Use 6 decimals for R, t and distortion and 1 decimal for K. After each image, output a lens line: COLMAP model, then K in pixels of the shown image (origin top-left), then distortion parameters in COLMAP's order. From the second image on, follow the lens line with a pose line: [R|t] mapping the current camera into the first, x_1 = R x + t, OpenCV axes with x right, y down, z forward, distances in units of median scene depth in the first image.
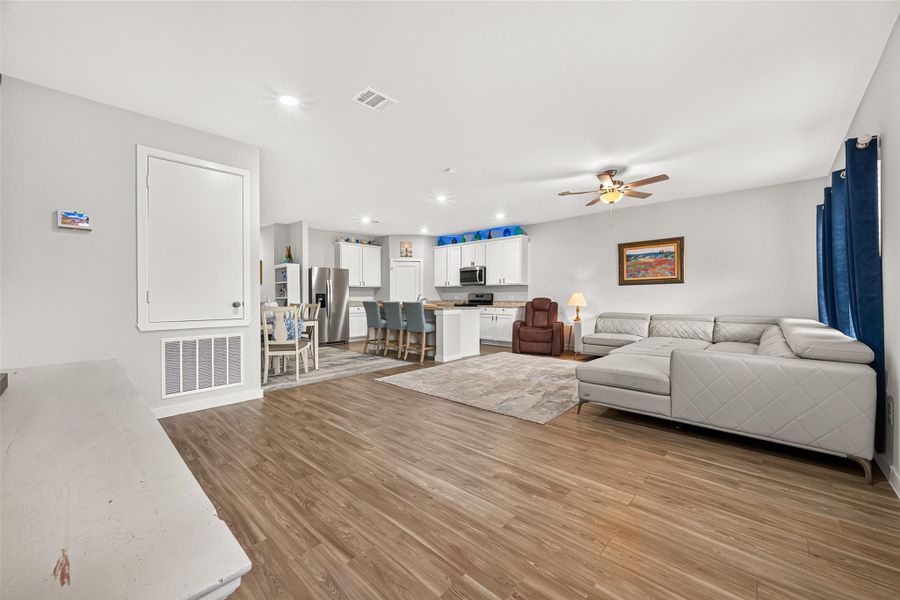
lens RADIAL K [[349.4, 0, 449.4], [0, 349.4, 299.0], [0, 0, 1]] dist [0.009116, -0.003439]
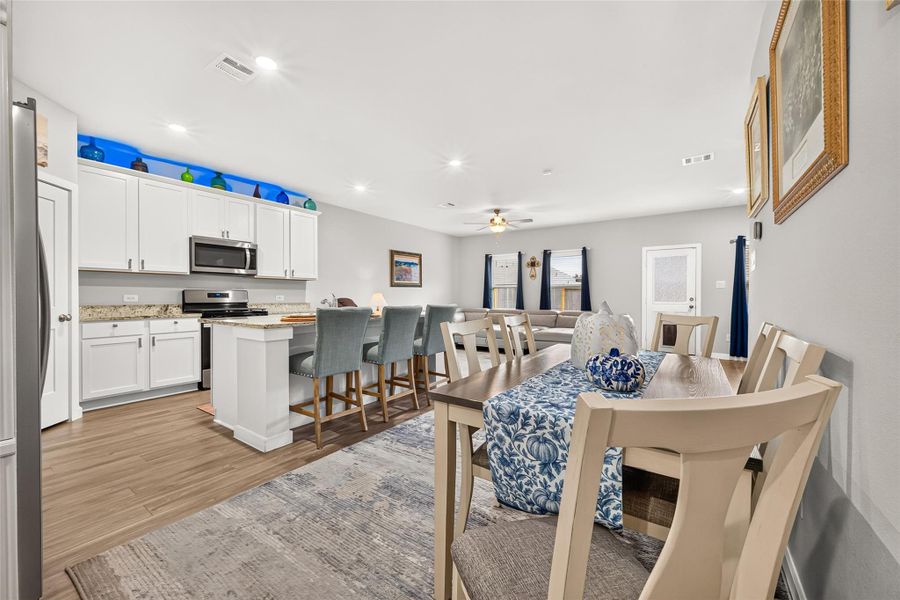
lens RADIAL K [[349.4, 0, 451.2], [0, 349.4, 298.2], [0, 0, 1]] dist [0.009116, -0.003439]
pose [[-0.137288, -0.004123, 0.990523, -0.606720], [0.003372, 0.999984, 0.004630, -0.006412], [-0.990525, 0.003976, -0.137272, 0.895483]]
